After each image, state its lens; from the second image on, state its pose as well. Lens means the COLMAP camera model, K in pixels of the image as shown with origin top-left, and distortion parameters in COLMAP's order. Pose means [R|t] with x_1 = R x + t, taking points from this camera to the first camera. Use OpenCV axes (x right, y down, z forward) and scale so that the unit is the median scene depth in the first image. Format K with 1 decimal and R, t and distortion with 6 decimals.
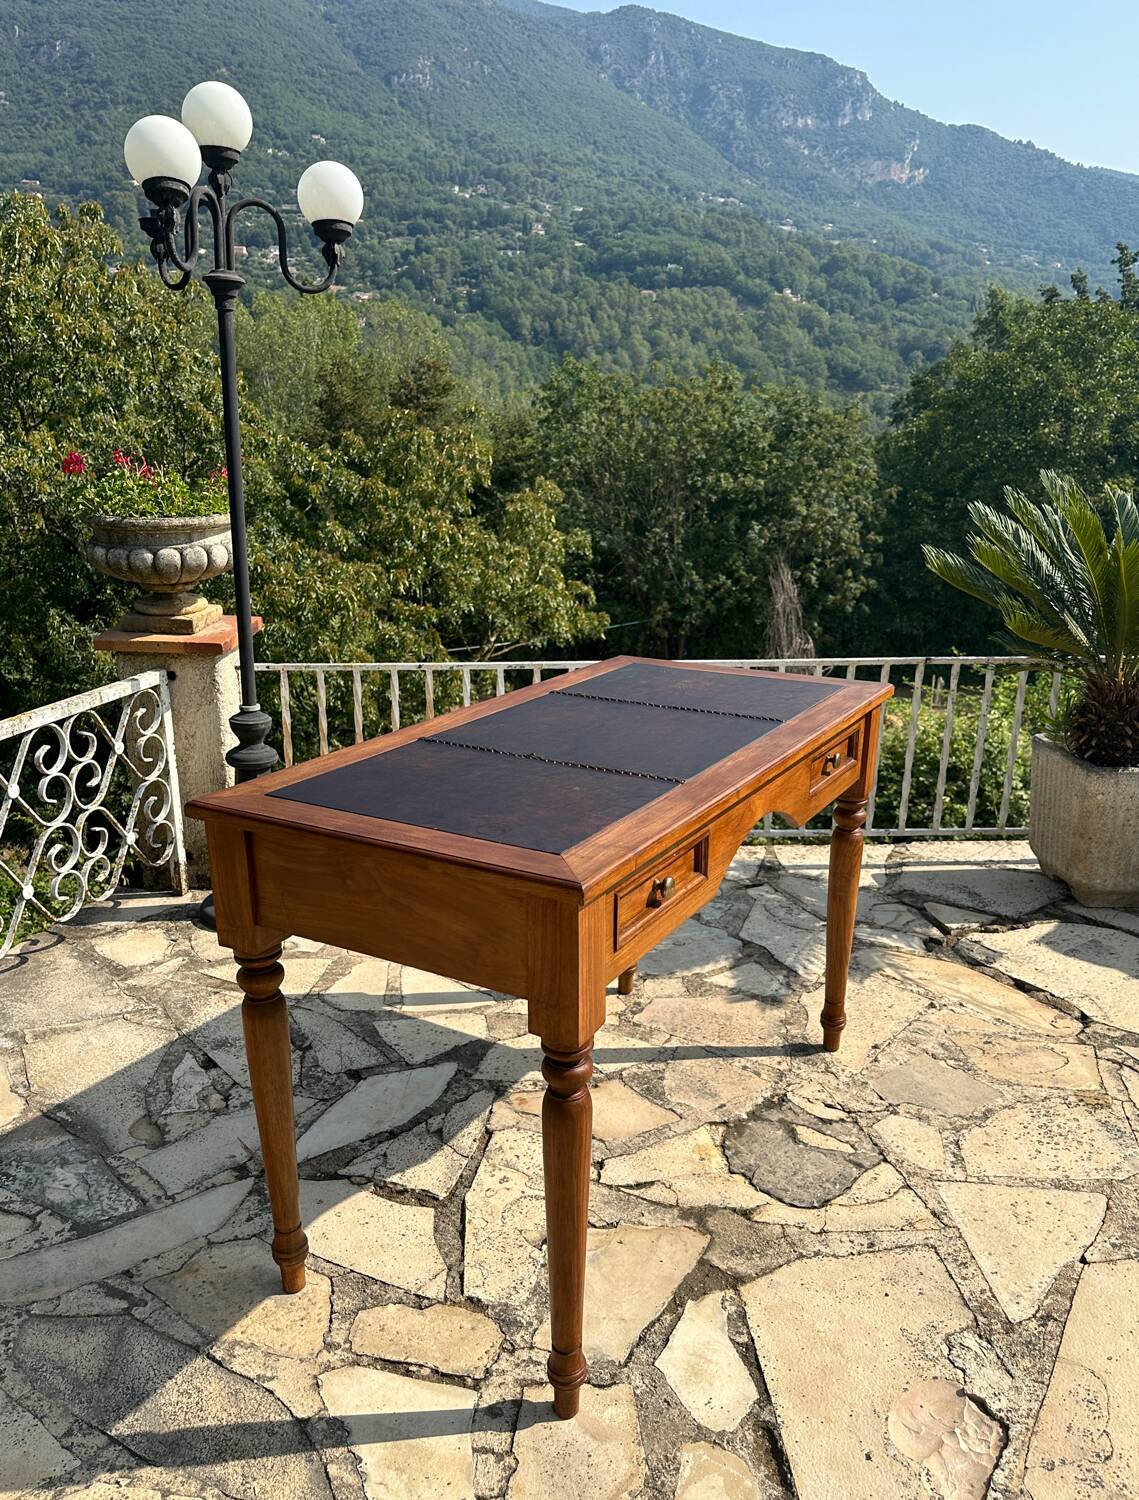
lens RADIAL K [[1174.0, 0, 593.6], [0, 1174.0, 786.5], [0, 0, 1]] dist [0.076247, -0.129755]
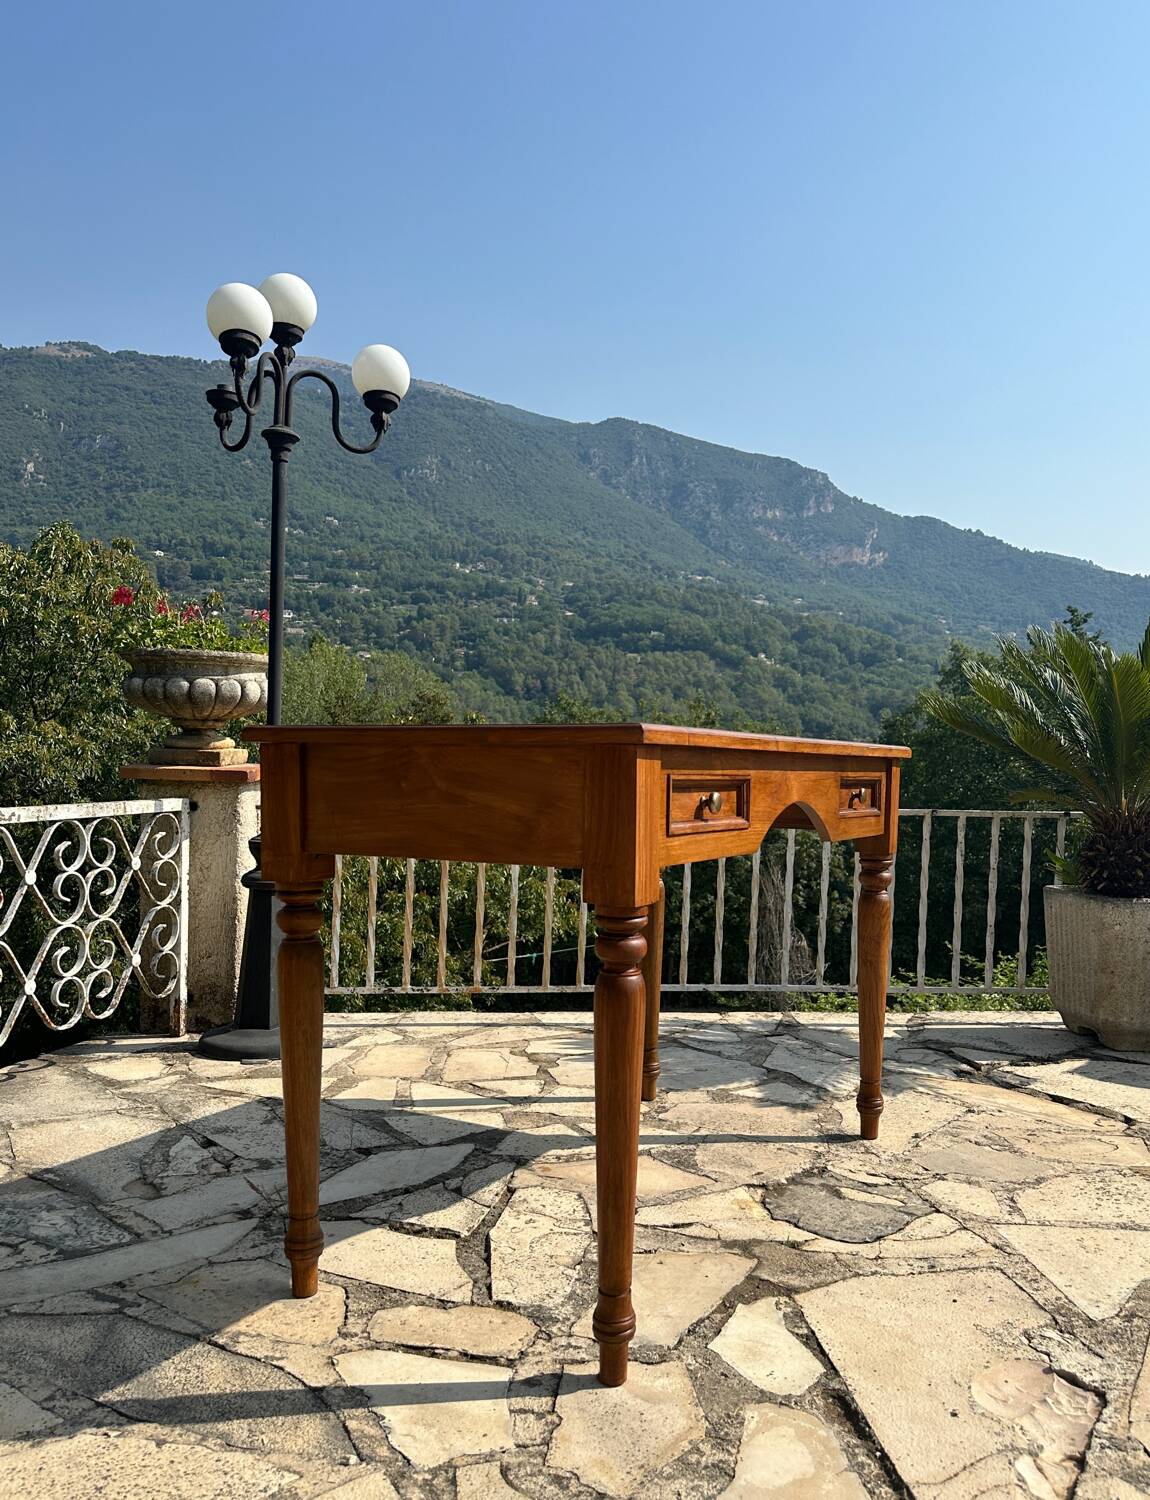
lens RADIAL K [[1180.5, 0, 606.5], [0, 1180.5, 804.1], [0, 0, 1]] dist [0.154536, -0.305177]
pose [[0.999728, 0.008796, 0.021584, -0.036952], [-0.002719, 0.963746, -0.266806, 0.252714], [-0.023148, 0.266675, 0.963509, 0.007389]]
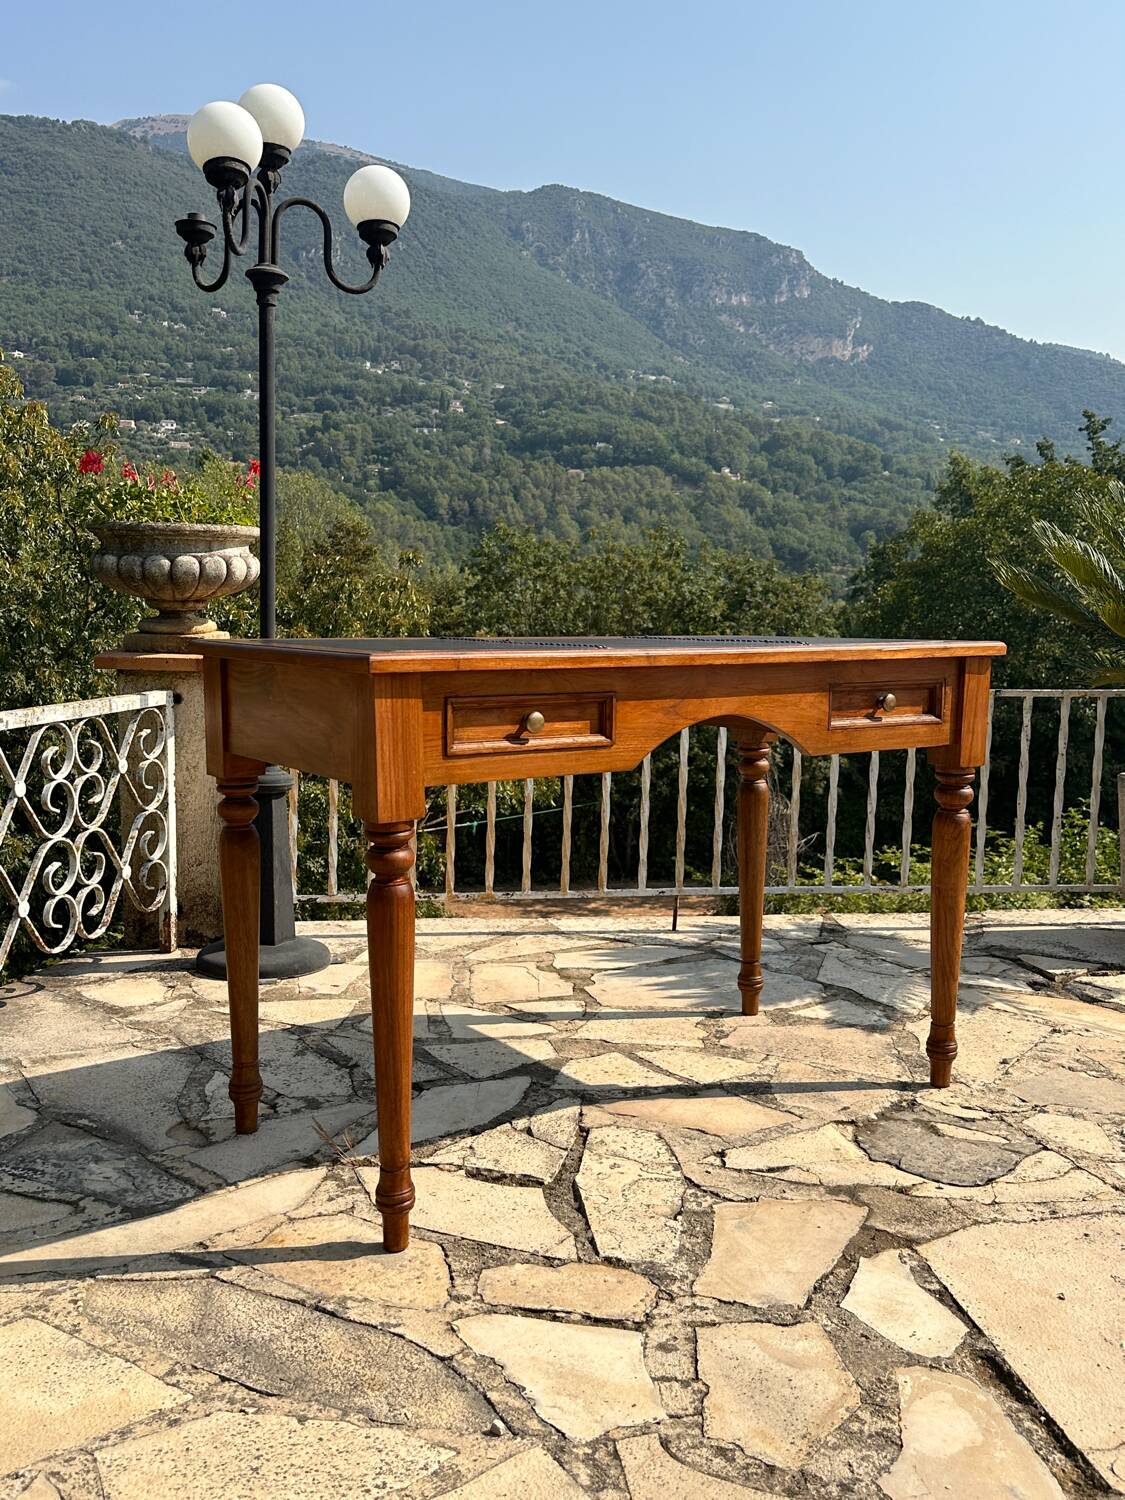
lens RADIAL K [[1352.8, 0, 559.2], [0, 1352.8, 746.8], [0, 0, 1]] dist [0.200787, -0.473355]
pose [[0.999521, -0.003864, 0.030700, -0.137874], [0.009765, 0.980857, -0.194482, 0.213662], [-0.029361, 0.194689, 0.980426, -0.042814]]
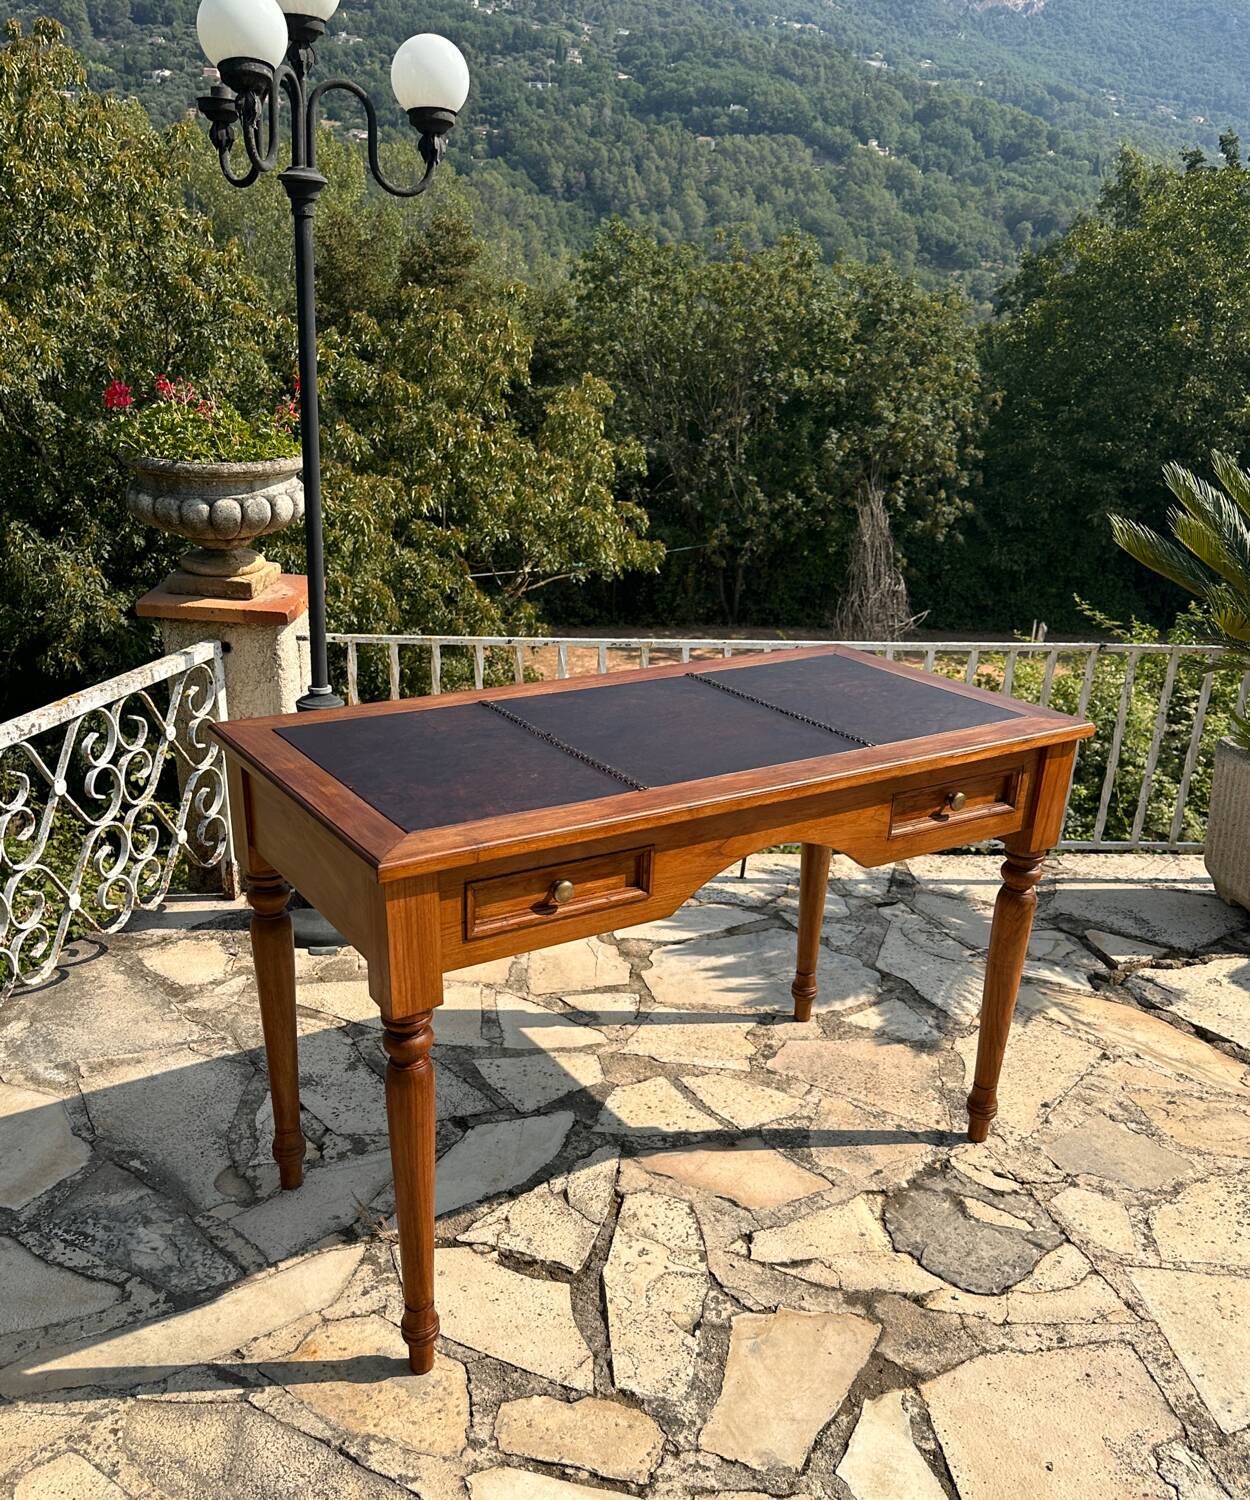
lens RADIAL K [[1353.4, 0, 629.3], [0, 1353.4, 844.8], [0, 0, 1]] dist [0.186723, -0.425143]
pose [[0.999660, 0.025426, 0.005729, -0.094339], [-0.025800, 0.996525, 0.079197, -0.053263], [-0.003695, -0.079318, 0.996843, -0.009321]]
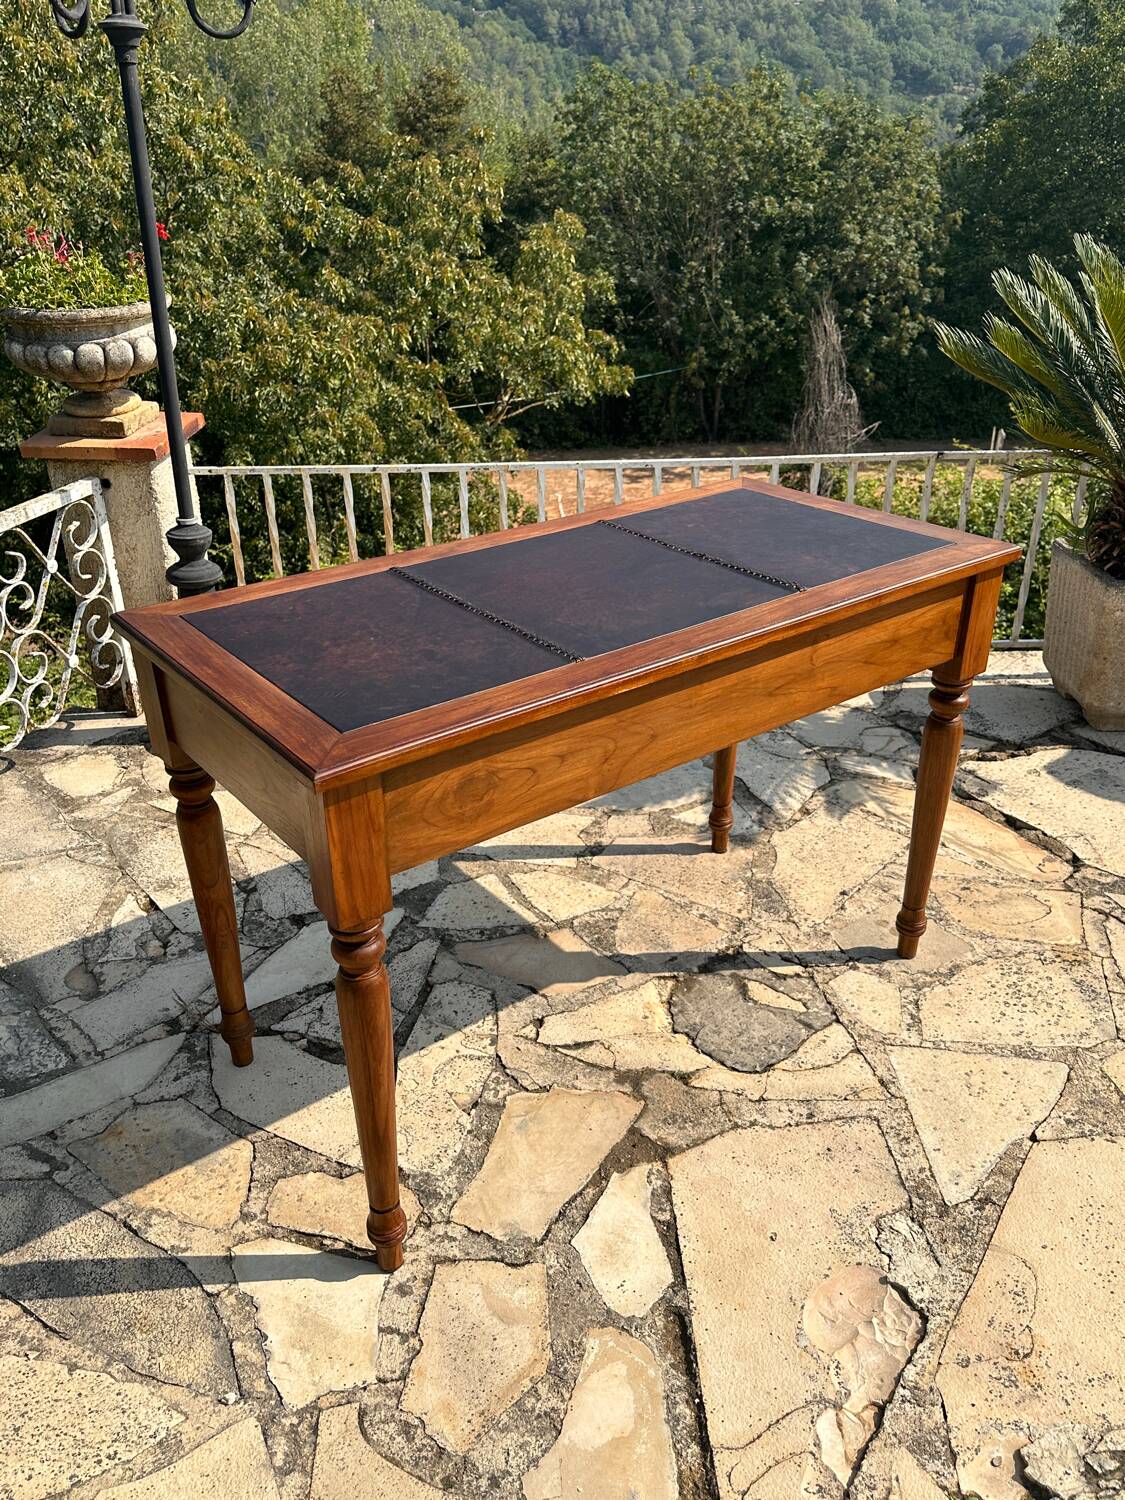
lens RADIAL K [[1207.5, 0, 568.3], [0, 1207.5, 751.3], [0, 0, 1]] dist [0.160454, -0.336144]
pose [[0.998834, 0.002488, -0.048217, 0.073729], [0.005442, 0.986503, 0.163650, -0.060816], [0.047973, -0.163722, 0.985339, 0.049812]]
